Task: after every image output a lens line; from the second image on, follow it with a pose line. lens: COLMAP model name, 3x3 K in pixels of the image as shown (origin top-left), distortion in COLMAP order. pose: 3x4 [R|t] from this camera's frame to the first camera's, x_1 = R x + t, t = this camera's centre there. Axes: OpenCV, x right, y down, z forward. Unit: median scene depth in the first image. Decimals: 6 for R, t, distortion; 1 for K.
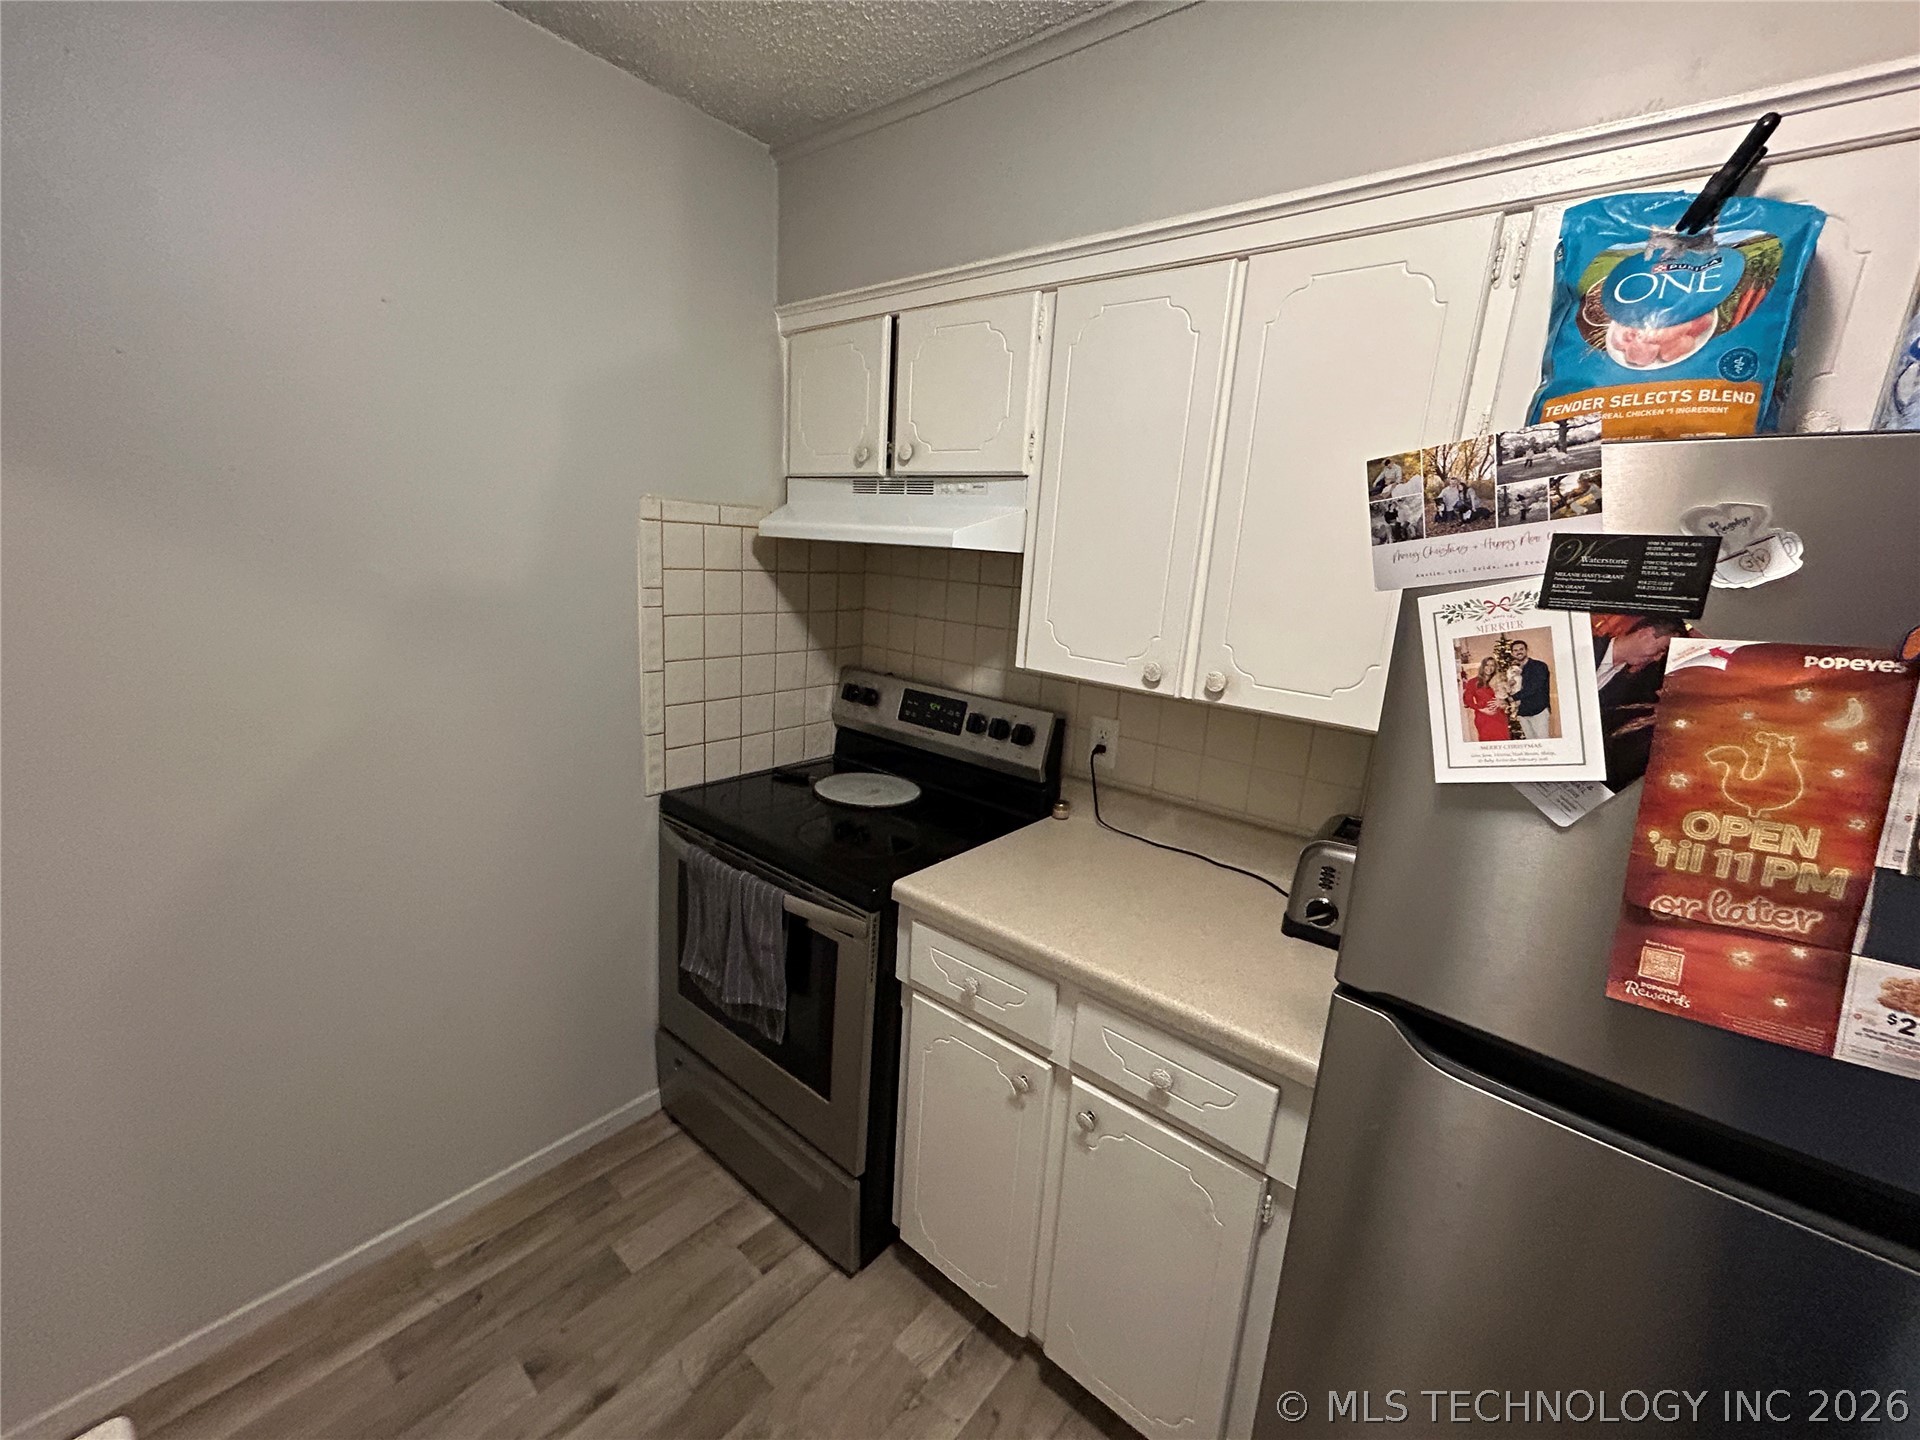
lens RADIAL K [[775.8, 0, 959.9], [0, 775.8, 716.3], [0, 0, 1]] dist [-0.001633, -0.000008]
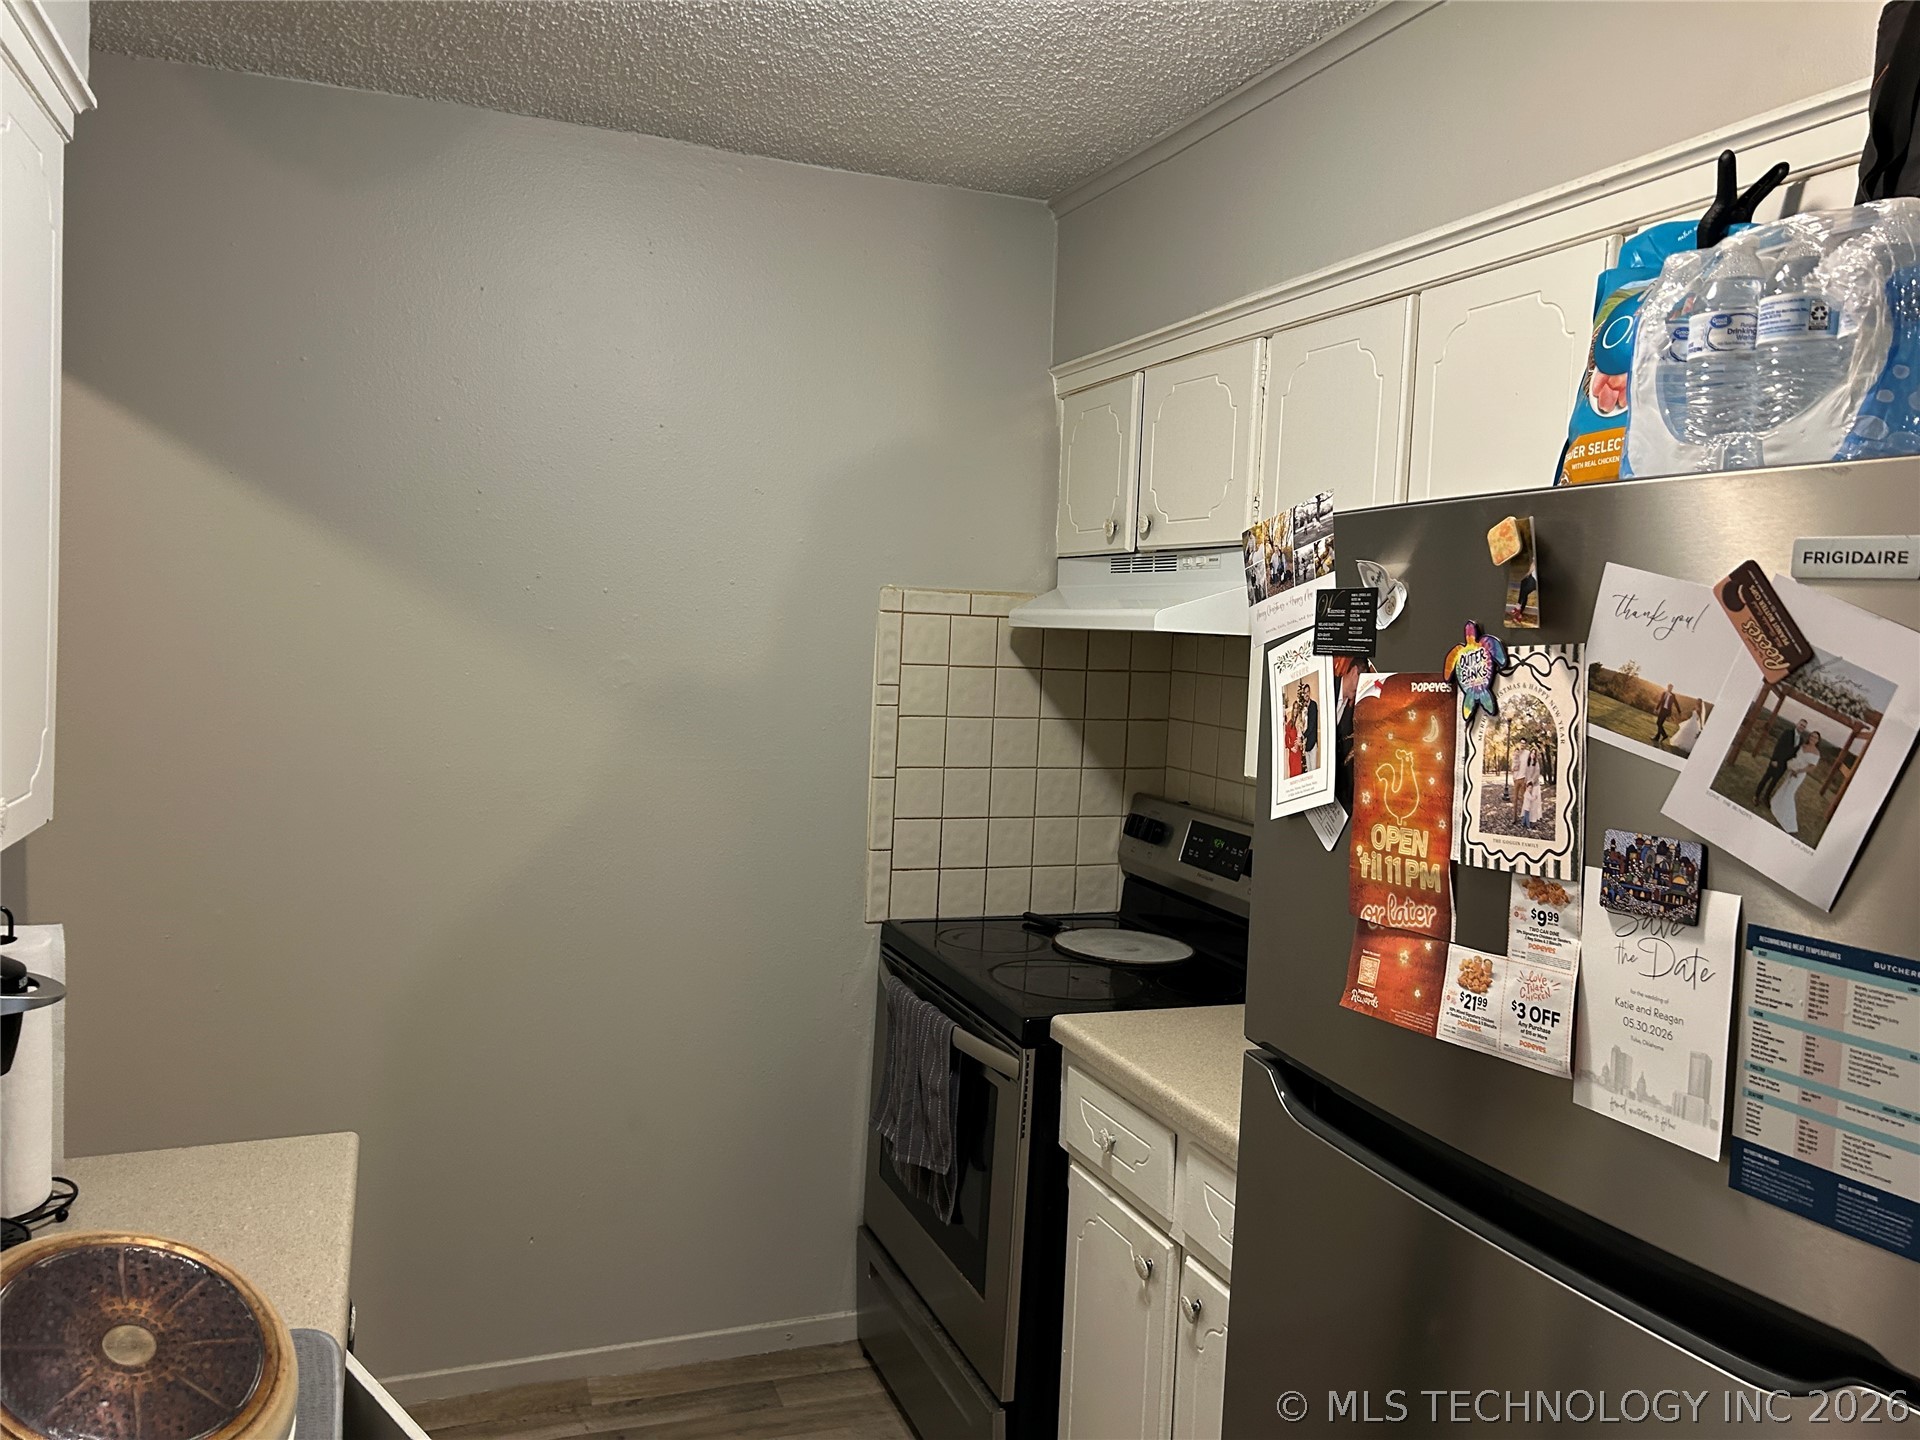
lens RADIAL K [[1459.1, 0, 959.6], [0, 1459.1, 712.7], [0, 0, 1]] dist [0.133397, -0.251480]
pose [[0.867465, 0.005794, -0.497465, 0.701340], [-0.096493, 0.982903, -0.156815, 0.168397], [0.488051, 0.184033, 0.853193, -0.543389]]
